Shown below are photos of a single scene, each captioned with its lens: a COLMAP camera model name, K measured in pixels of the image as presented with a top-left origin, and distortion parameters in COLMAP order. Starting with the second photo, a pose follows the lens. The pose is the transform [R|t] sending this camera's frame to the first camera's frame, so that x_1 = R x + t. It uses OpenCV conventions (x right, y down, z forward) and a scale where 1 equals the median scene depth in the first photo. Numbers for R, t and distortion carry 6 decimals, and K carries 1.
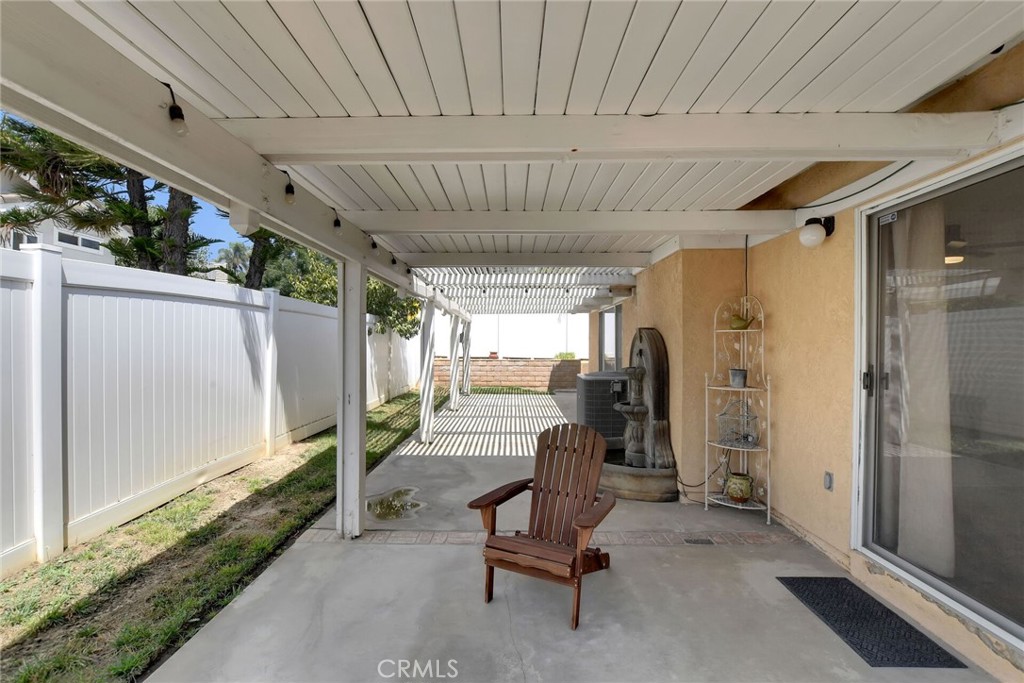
lens RADIAL K [[457.9, 0, 515.9], [0, 457.9, 346.8], [0, 0, 1]] dist [-0.038535, 0.008776]
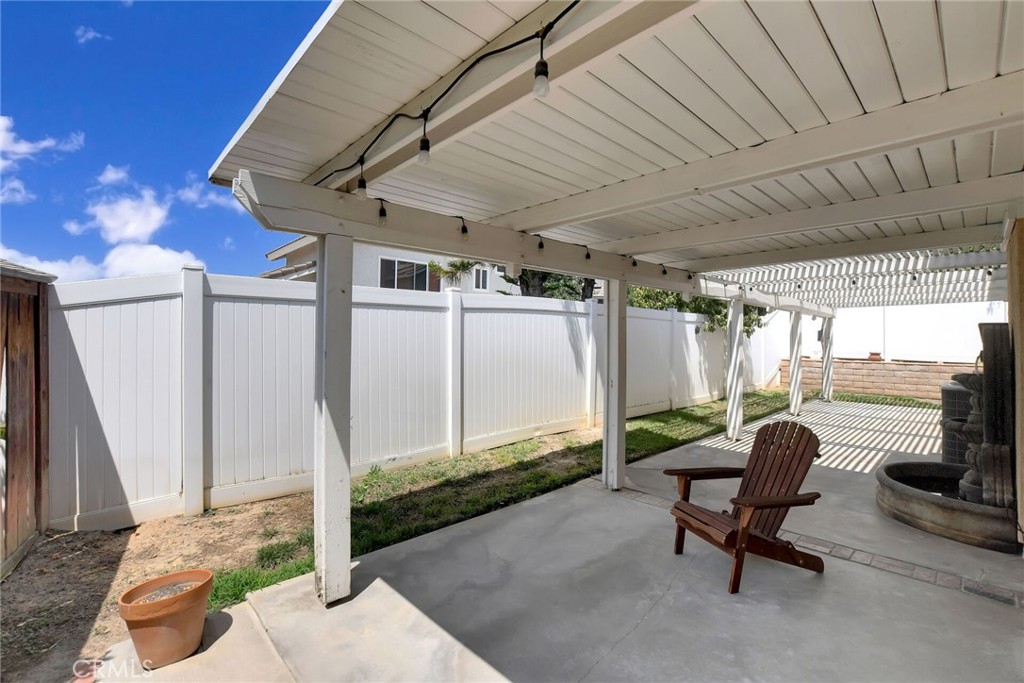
lens RADIAL K [[467.5, 0, 512.0], [0, 467.5, 341.5], [0, 0, 1]] dist [-0.046590, 0.000688]
pose [[0.691176, 0.006719, -0.722656, 0.375812], [-0.011456, 0.999933, -0.001660, -0.000978], [0.722596, 0.009426, 0.691206, -0.131698]]
